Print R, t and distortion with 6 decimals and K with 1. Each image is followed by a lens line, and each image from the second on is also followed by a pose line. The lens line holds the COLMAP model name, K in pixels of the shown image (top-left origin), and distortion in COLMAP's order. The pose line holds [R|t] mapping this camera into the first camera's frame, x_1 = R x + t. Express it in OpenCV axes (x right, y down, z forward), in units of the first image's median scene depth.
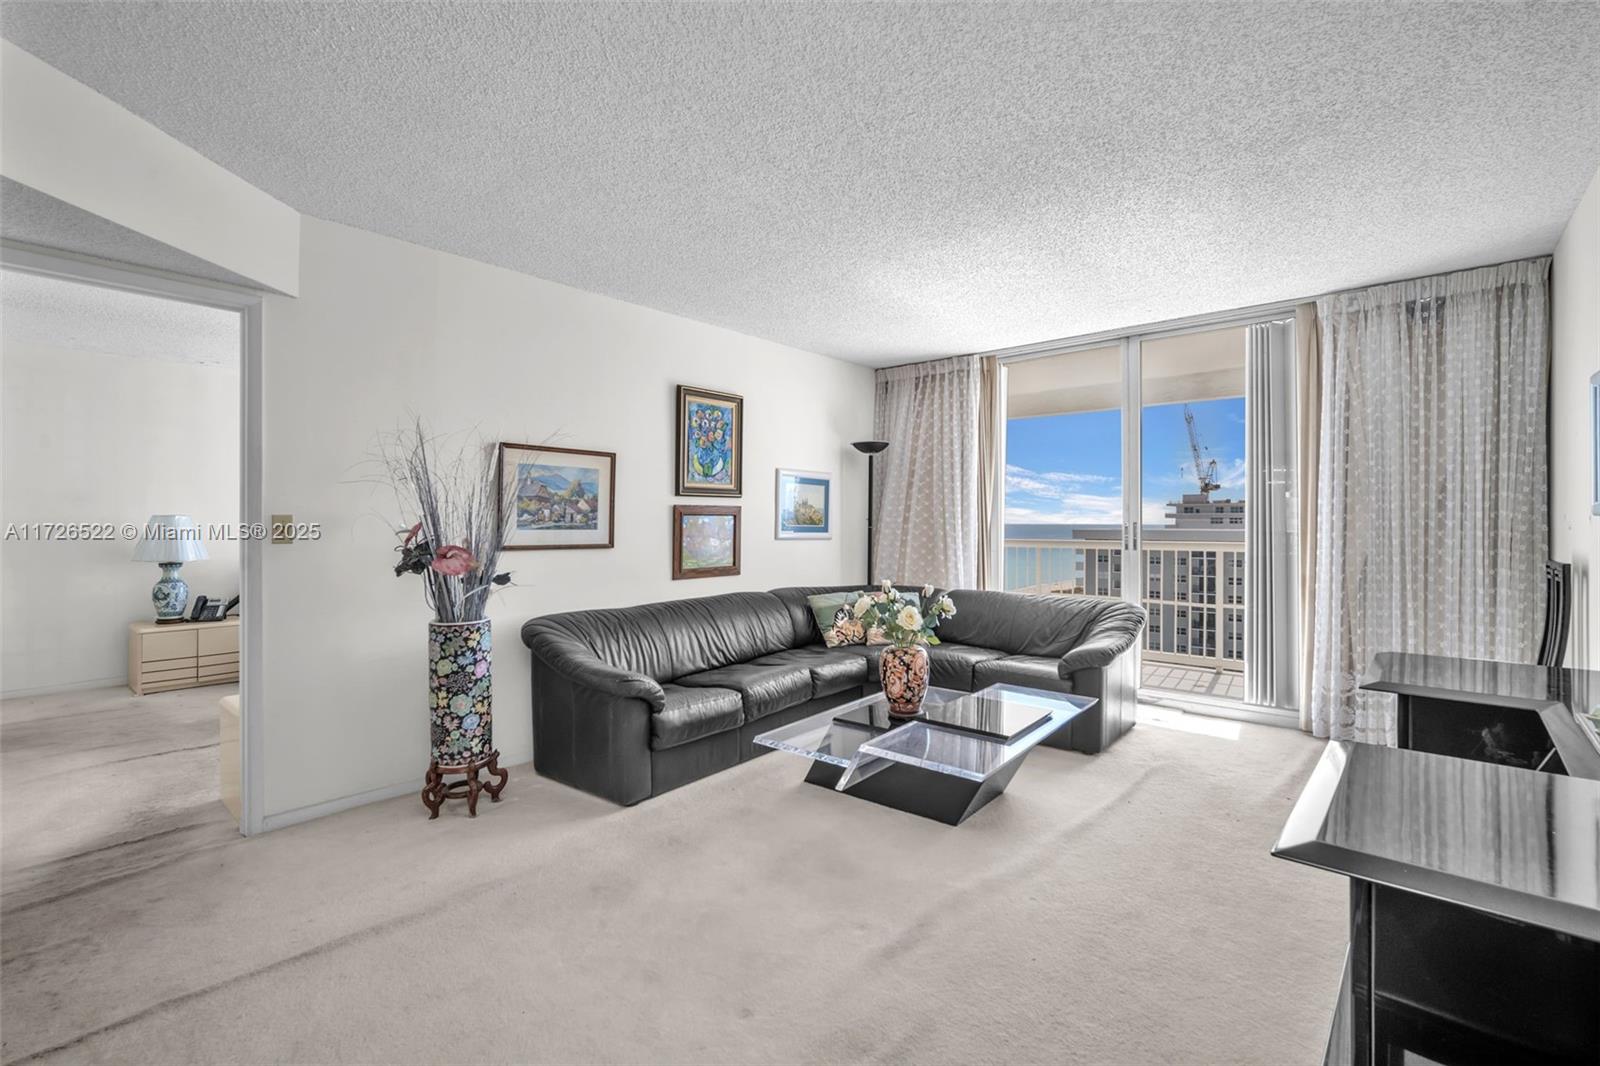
lens RADIAL K [[679.7, 0, 805.5], [0, 679.7, 518.8], [0, 0, 1]] dist [-0.001571, -0.000046]
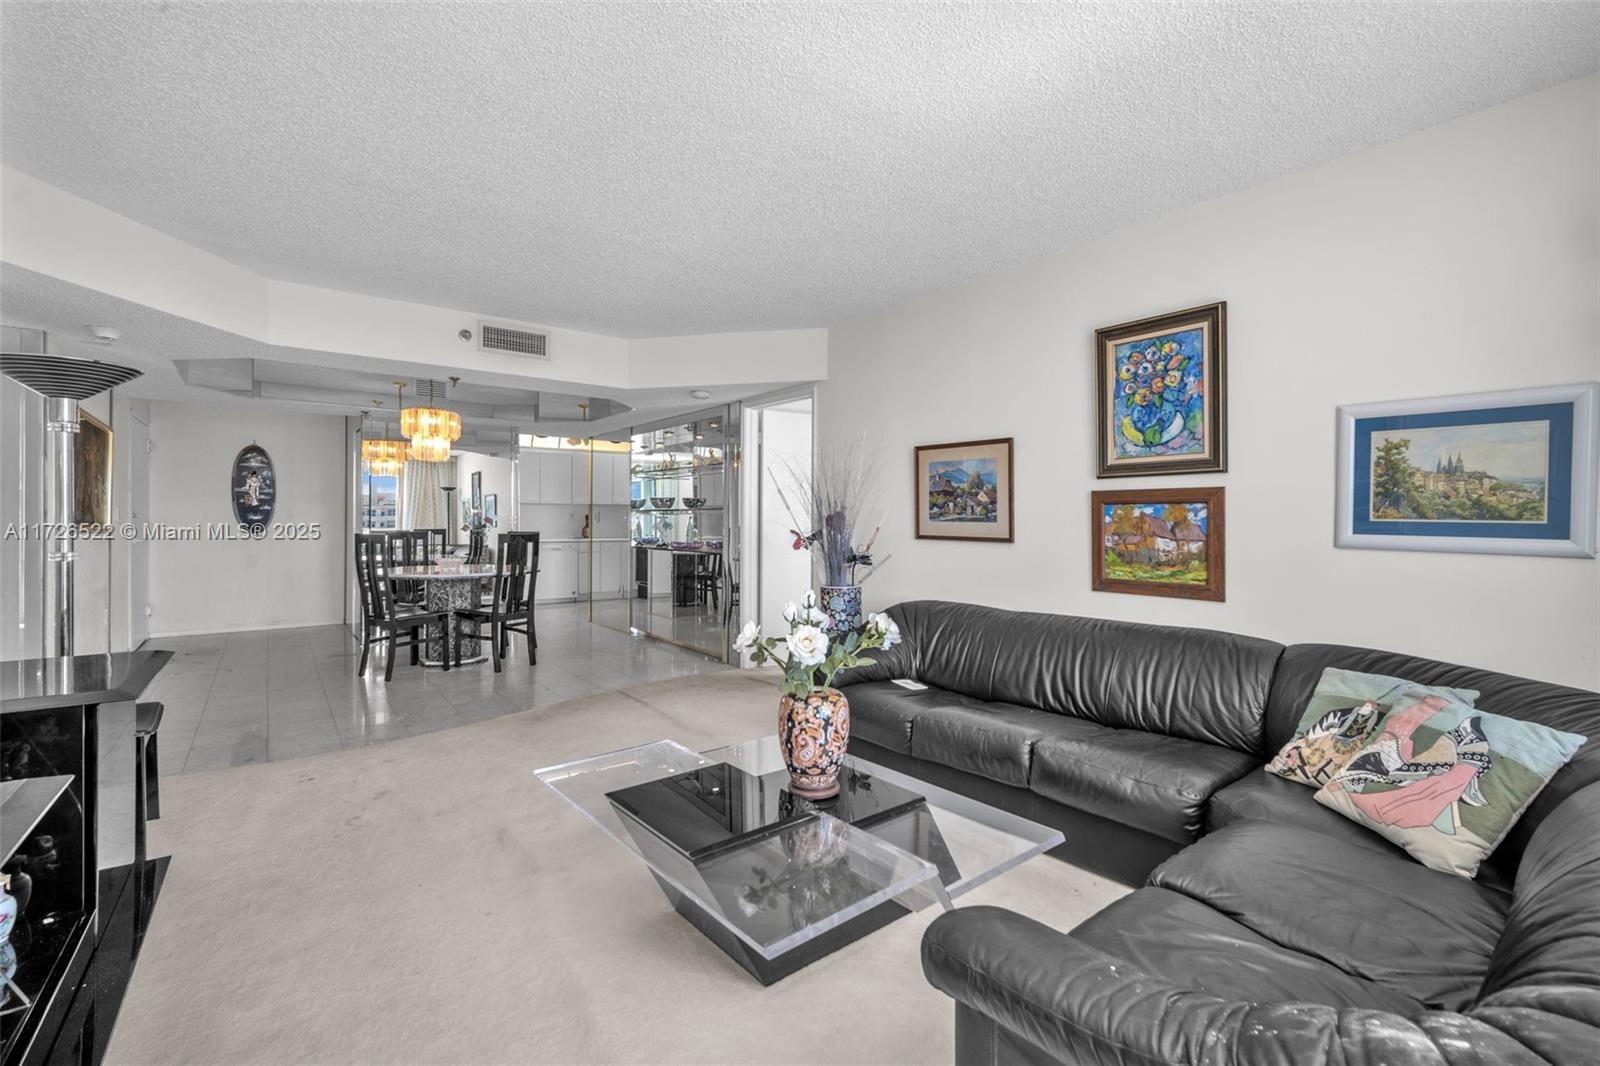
lens RADIAL K [[679.7, 0, 805.5], [0, 679.7, 518.8], [0, 0, 1]] dist [-0.001571, -0.000046]
pose [[-0.161995, 0.005266, -0.986777, 0.652984], [0.007661, 0.999962, 0.004078, 0.005051], [0.986762, -0.006899, -0.162030, 0.872141]]
